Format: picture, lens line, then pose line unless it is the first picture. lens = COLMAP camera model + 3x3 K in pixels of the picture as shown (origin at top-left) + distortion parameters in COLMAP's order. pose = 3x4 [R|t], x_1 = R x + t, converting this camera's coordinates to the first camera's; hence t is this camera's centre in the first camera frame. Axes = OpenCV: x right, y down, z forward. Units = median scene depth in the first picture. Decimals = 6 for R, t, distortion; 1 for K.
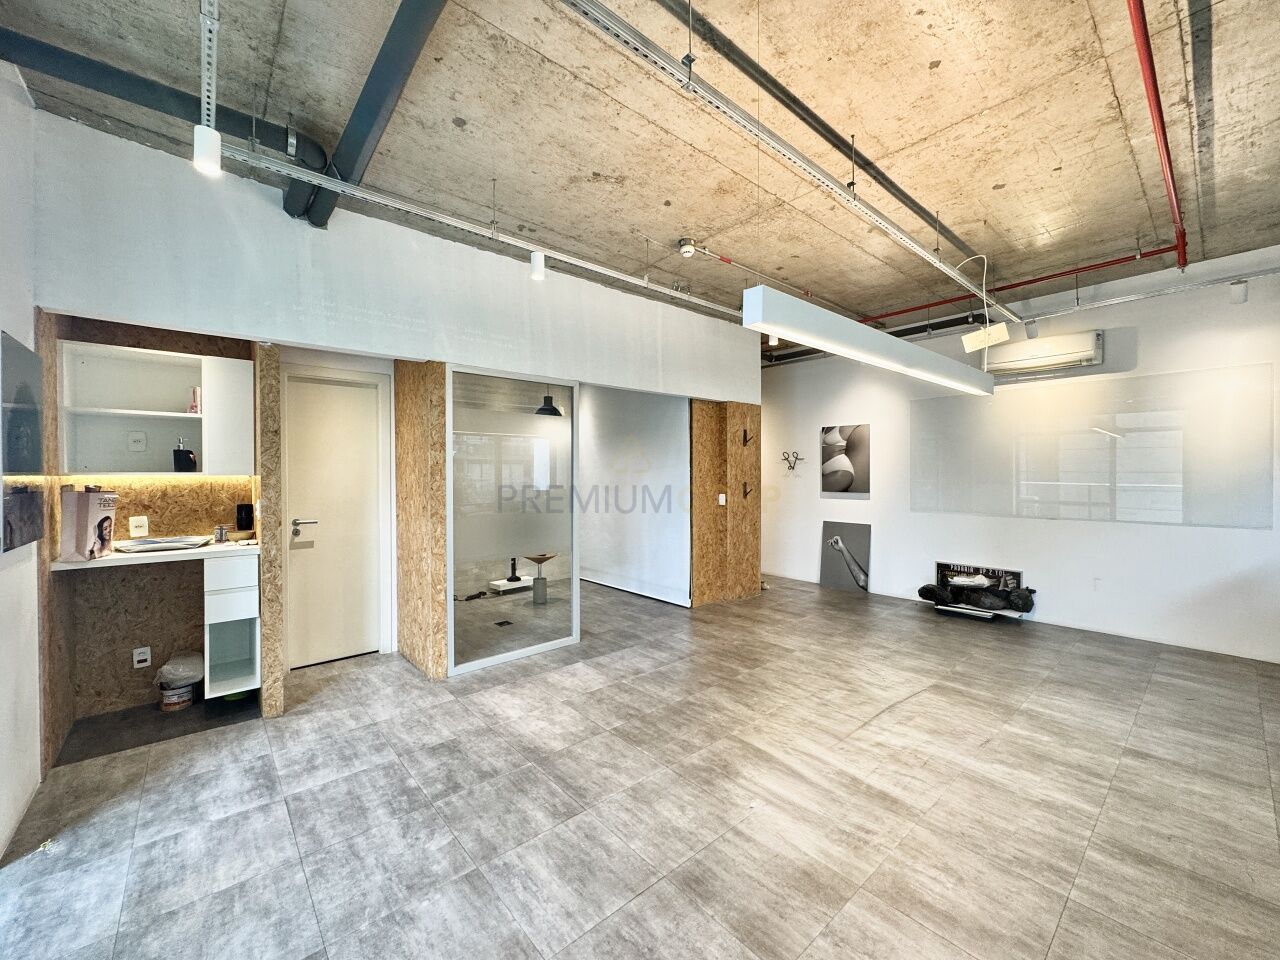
lens RADIAL K [[511.7, 0, 639.3], [0, 511.7, 476.2], [0, 0, 1]] dist [-0.003910, 0.000645]
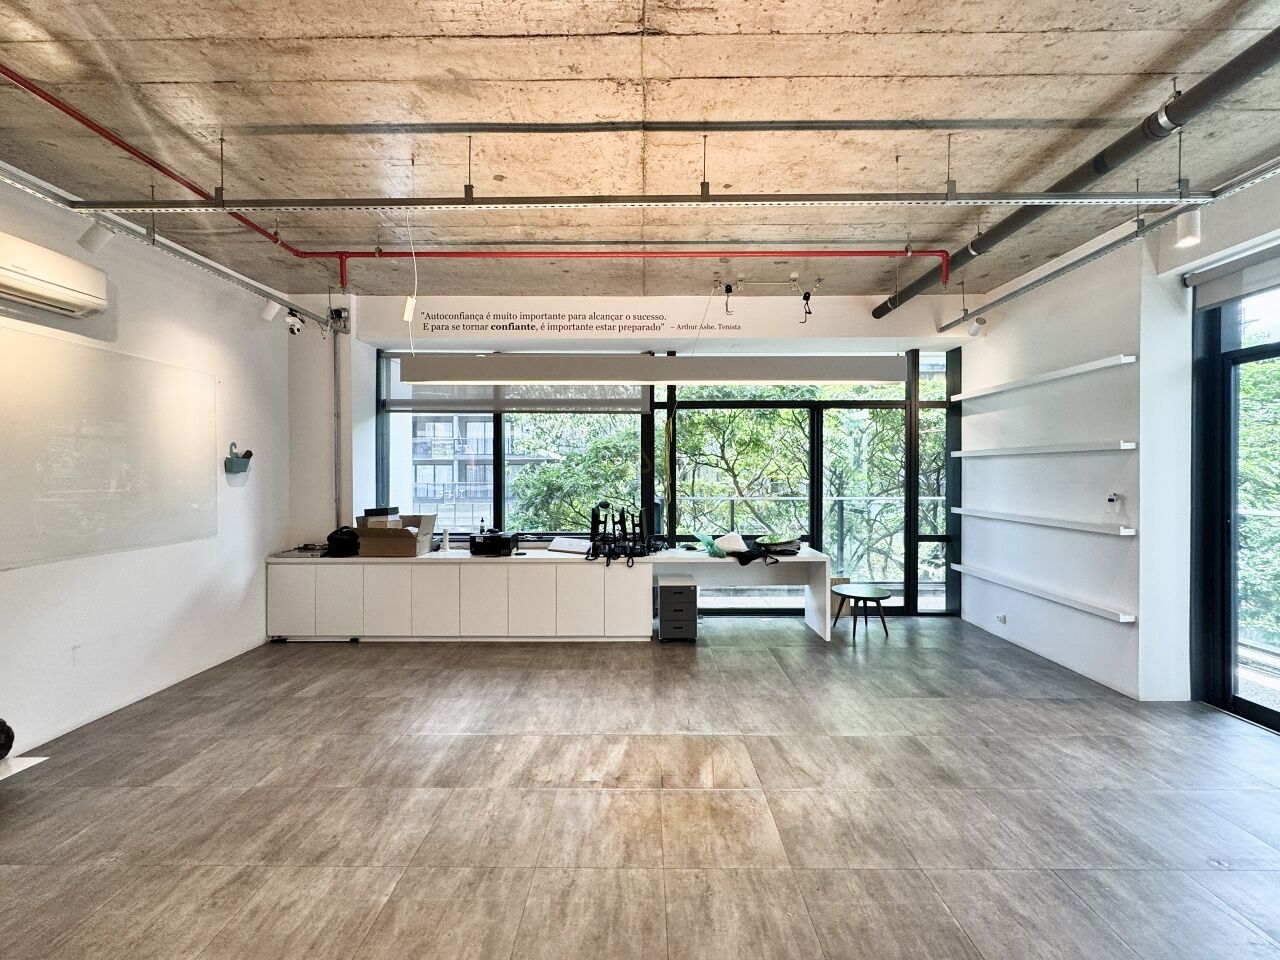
lens RADIAL K [[511.7, 0, 639.4], [0, 511.7, 476.1], [0, 0, 1]] dist [-0.003910, 0.000645]
pose [[-0.750484, -0.000695, 0.660888, -0.092863], [0.009400, 0.999887, 0.011727, -0.022790], [-0.660821, 0.015014, -0.750393, 1.297255]]
